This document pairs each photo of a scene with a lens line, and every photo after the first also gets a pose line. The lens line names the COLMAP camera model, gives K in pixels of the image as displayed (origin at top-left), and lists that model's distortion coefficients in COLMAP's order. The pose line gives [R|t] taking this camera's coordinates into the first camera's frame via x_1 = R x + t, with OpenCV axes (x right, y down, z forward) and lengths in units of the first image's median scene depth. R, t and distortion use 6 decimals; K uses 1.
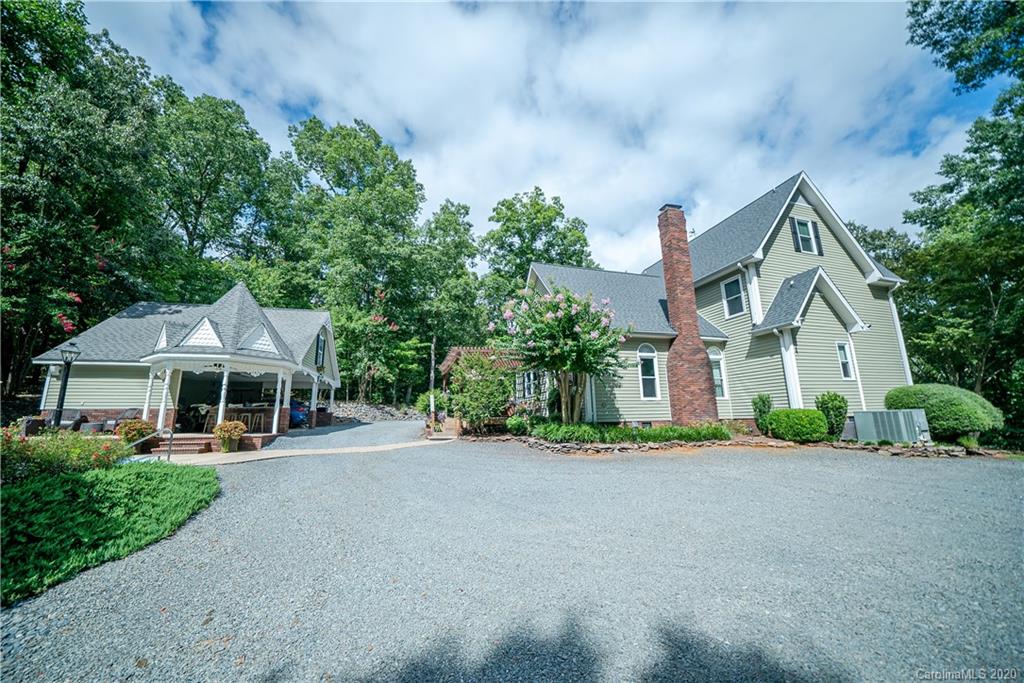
lens RADIAL K [[355.2, 0, 514.8], [0, 355.2, 350.3], [0, 0, 1]] dist [-0.029839, 0.003925]
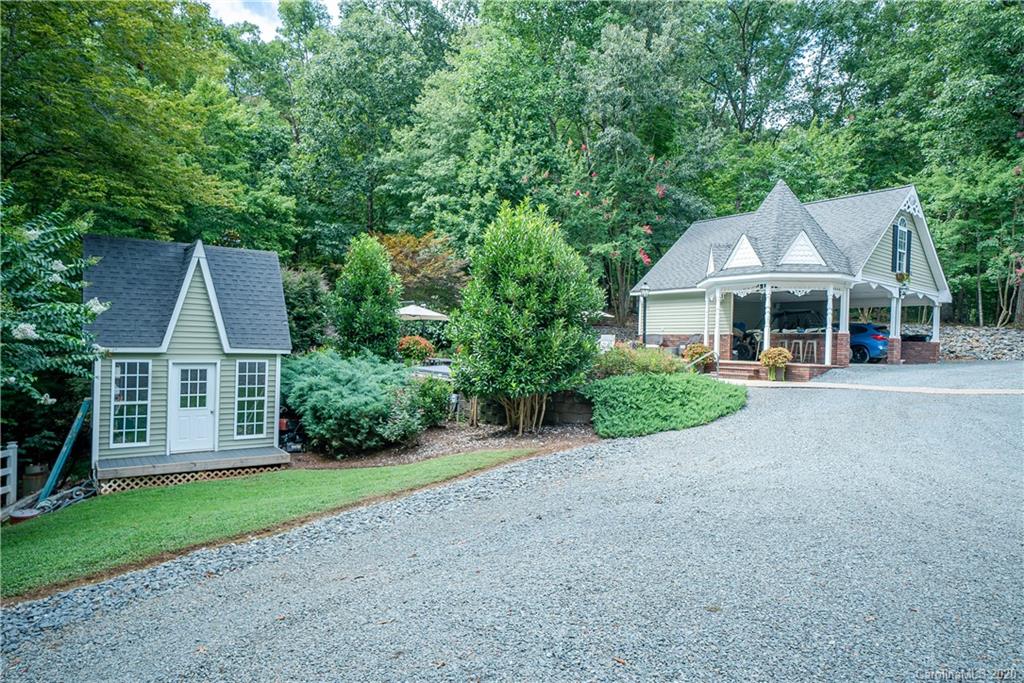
lens RADIAL K [[602.2, 0, 512.0], [0, 602.2, 341.5], [0, 0, 1]] dist [0.051438, -0.000058]
pose [[0.401314, 0.018769, -0.915748, 0.304848], [0.133550, 0.987906, 0.078775, -0.022675], [0.906152, -0.153911, 0.393954, -0.201156]]
